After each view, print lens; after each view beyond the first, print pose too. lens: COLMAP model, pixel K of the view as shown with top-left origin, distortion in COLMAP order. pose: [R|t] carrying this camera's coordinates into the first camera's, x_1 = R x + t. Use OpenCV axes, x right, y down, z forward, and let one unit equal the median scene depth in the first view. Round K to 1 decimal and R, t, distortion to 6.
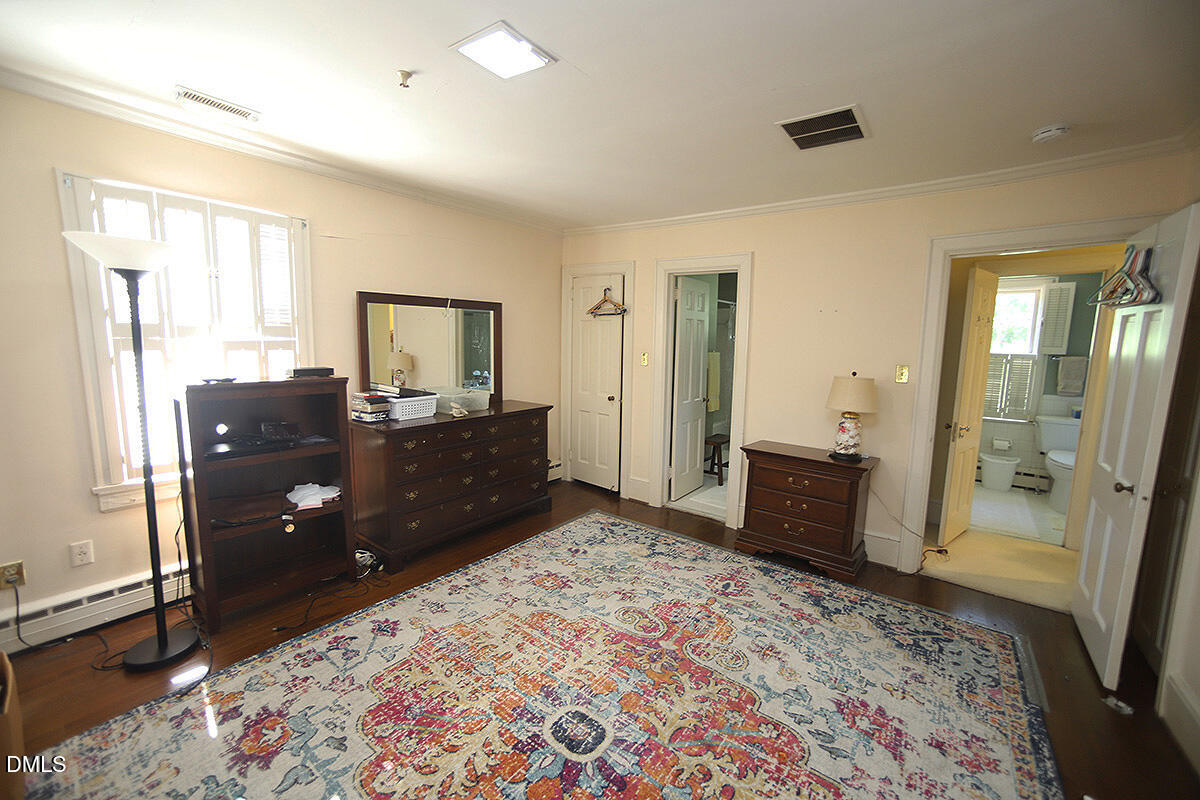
lens RADIAL K [[468.8, 0, 602.2], [0, 468.8, 397.1], [0, 0, 1]] dist [0.001000, 0.000385]
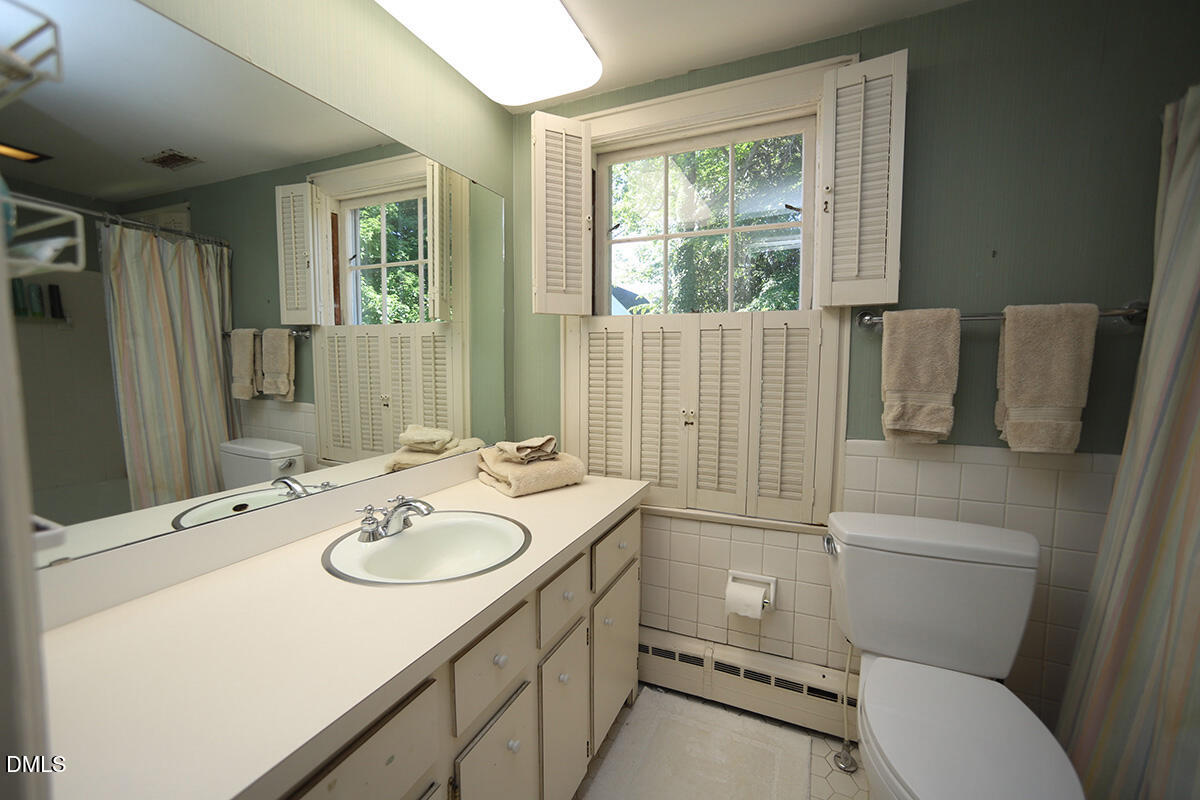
lens RADIAL K [[468.8, 0, 599.5], [0, 468.8, 400.3], [0, 0, 1]] dist [0.001000, 0.000385]
pose [[0.977011, -0.027825, 0.211367, 0.730623], [0.037143, 0.998499, -0.040243, -0.026199], [-0.209930, 0.047168, 0.976578, 0.743723]]
